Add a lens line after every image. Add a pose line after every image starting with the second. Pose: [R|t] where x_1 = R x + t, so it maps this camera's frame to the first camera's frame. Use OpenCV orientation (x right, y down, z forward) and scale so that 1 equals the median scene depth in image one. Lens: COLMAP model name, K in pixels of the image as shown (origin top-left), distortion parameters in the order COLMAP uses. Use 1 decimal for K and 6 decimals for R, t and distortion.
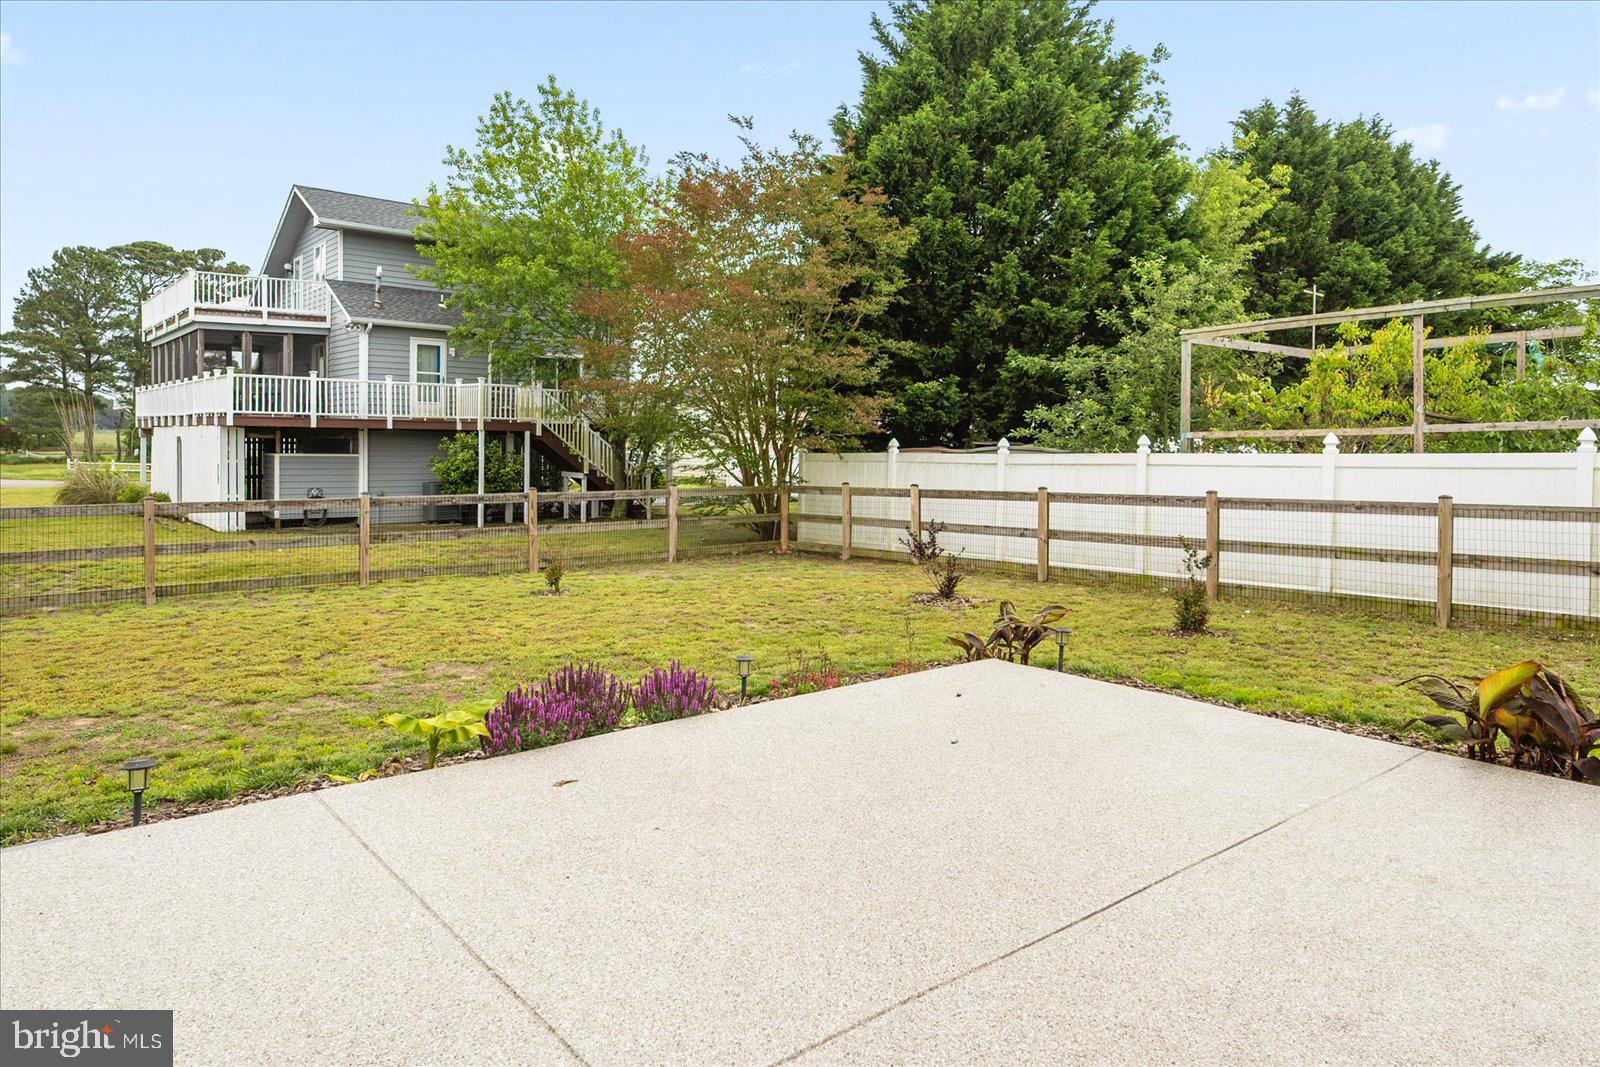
lens RADIAL K [[985.7, 0, 798.9], [0, 985.7, 466.6], [0, 0, 1]] dist [0.003882, 0.000206]
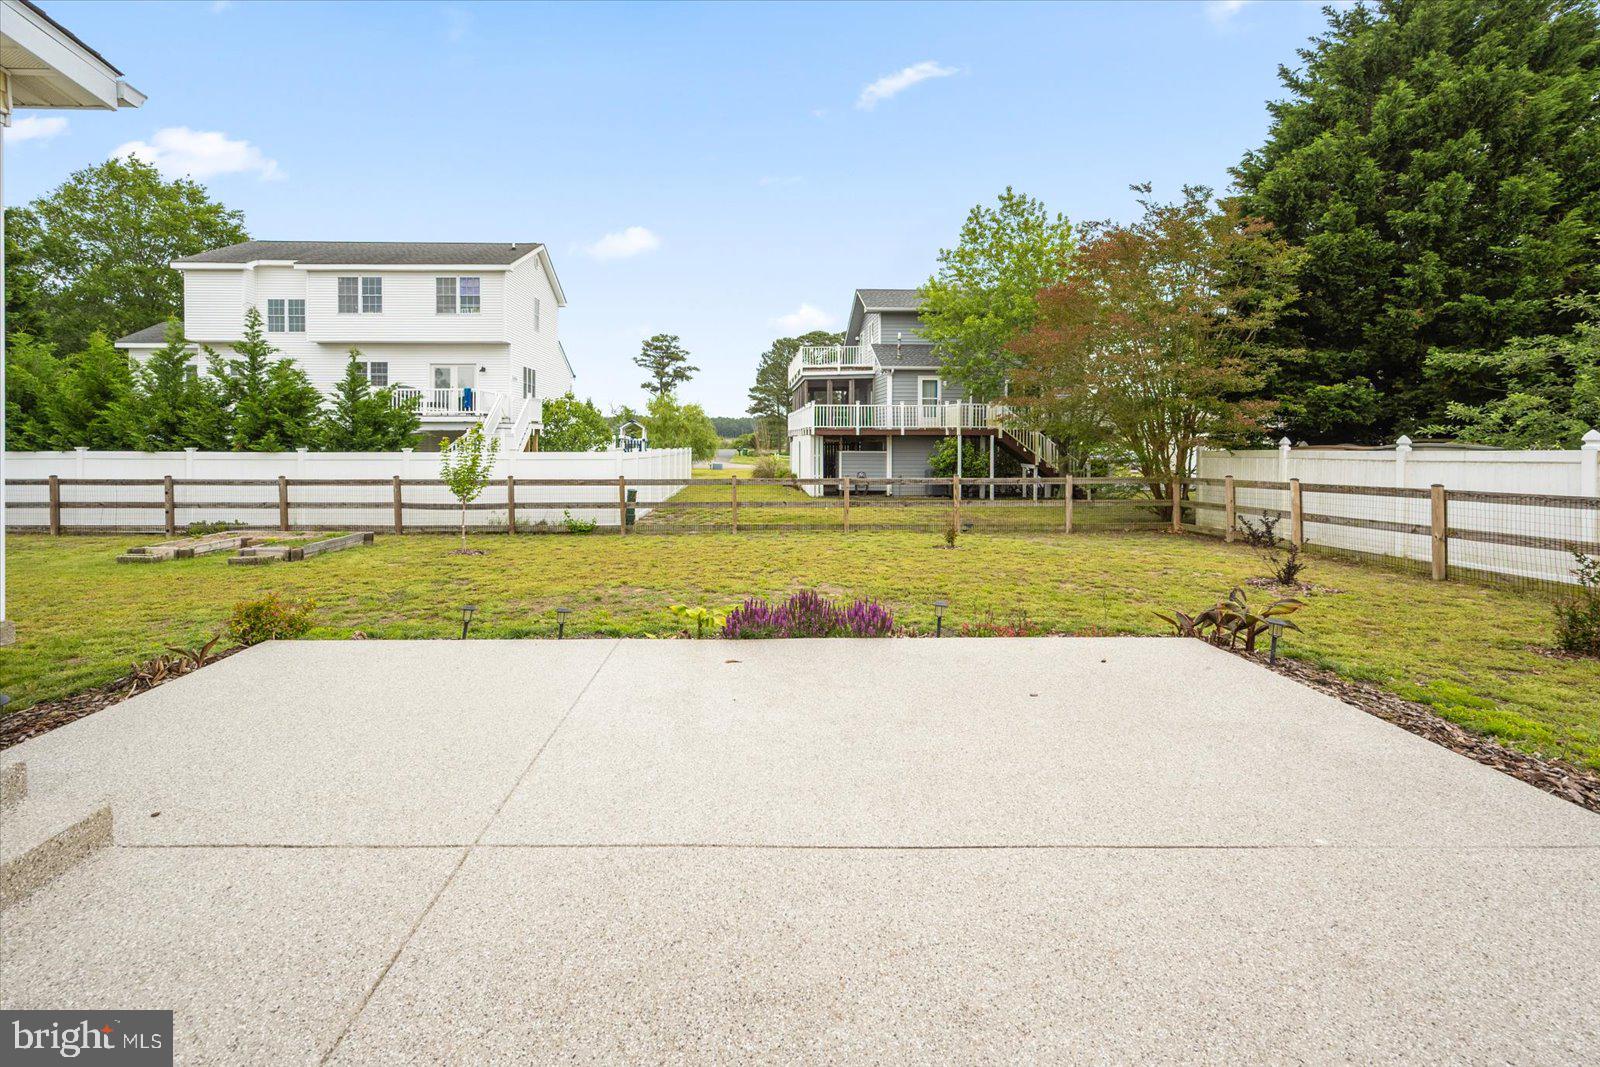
lens RADIAL K [[679.2, 0, 797.2], [0, 679.2, 440.9], [0, 0, 1]] dist [0.002089, 0.000218]
pose [[0.786313, -0.009954, -0.617748, 0.129271], [-0.006676, 0.999675, -0.024605, -0.001515], [0.617792, 0.023471, 0.785991, 0.050222]]
